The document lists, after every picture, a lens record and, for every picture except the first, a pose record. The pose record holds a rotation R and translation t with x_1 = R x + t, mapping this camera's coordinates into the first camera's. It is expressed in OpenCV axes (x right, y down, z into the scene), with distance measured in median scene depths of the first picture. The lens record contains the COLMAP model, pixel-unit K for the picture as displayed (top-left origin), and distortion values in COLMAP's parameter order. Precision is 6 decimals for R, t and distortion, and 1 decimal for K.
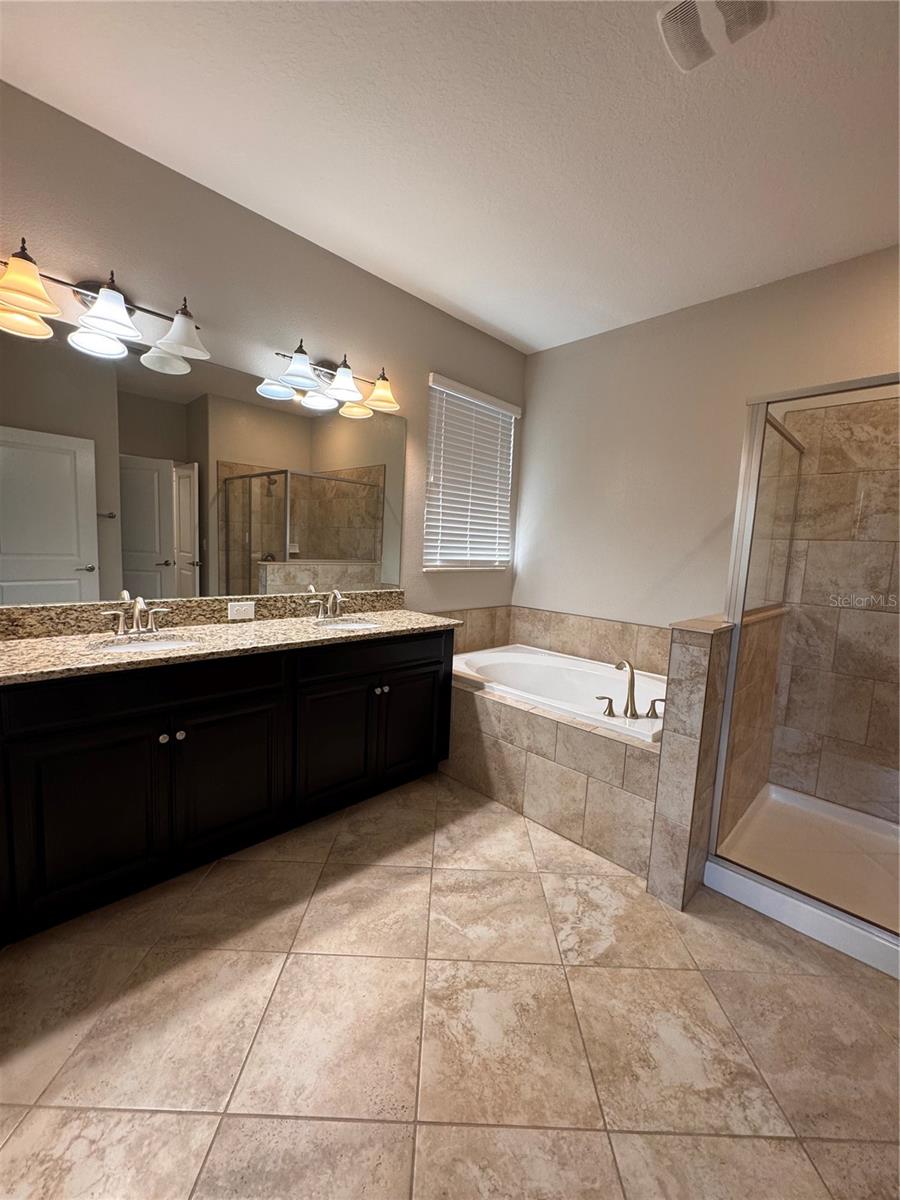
lens RADIAL K [[481.5, 0, 452.7], [0, 481.5, 599.6], [0, 0, 1]] dist [0.000696, 0.000255]
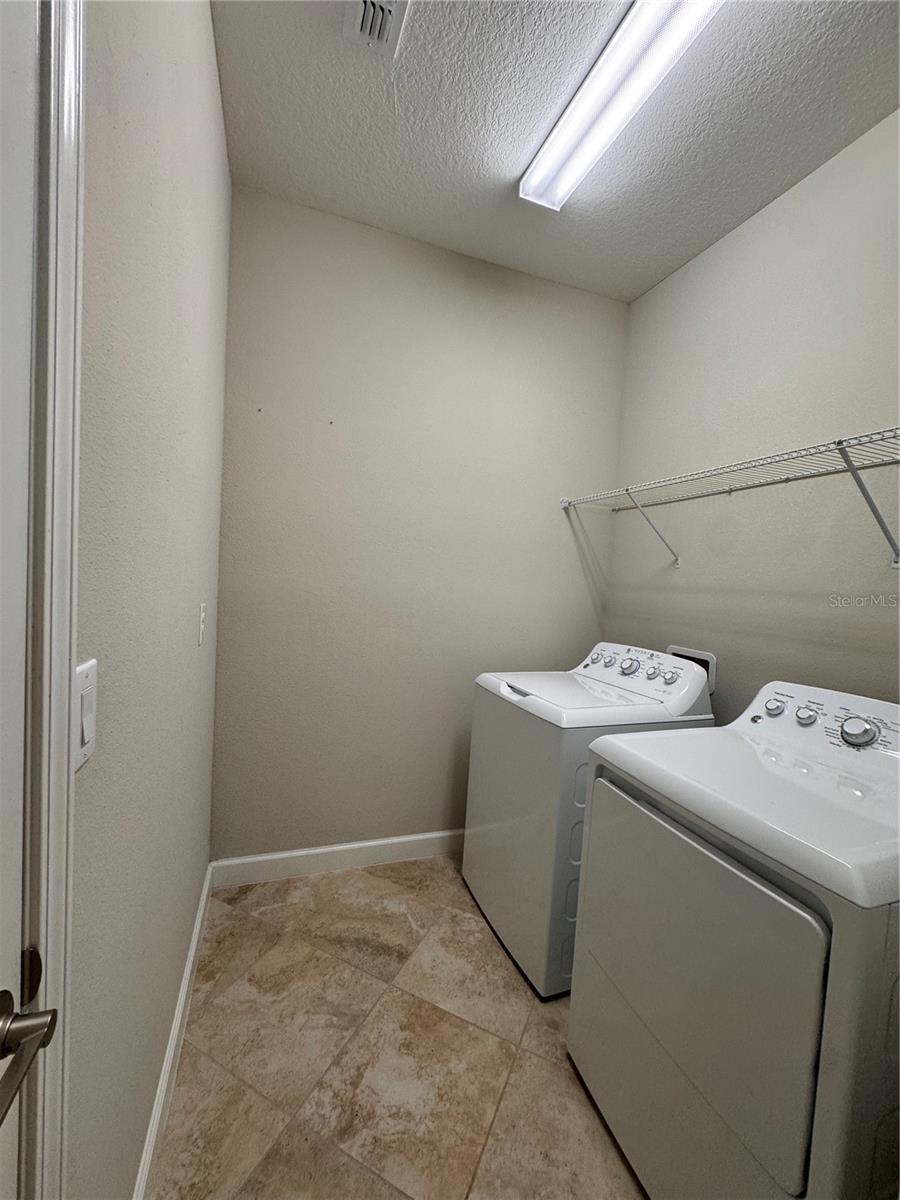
lens RADIAL K [[481.5, 0, 450.6], [0, 481.5, 603.8], [0, 0, 1]] dist [0.000696, 0.000255]
pose [[0.426261, -0.070094, 0.901880, -0.657969], [0.063632, 0.996847, 0.047400, -0.097791], [-0.902359, 0.037184, 0.429378, 0.470874]]
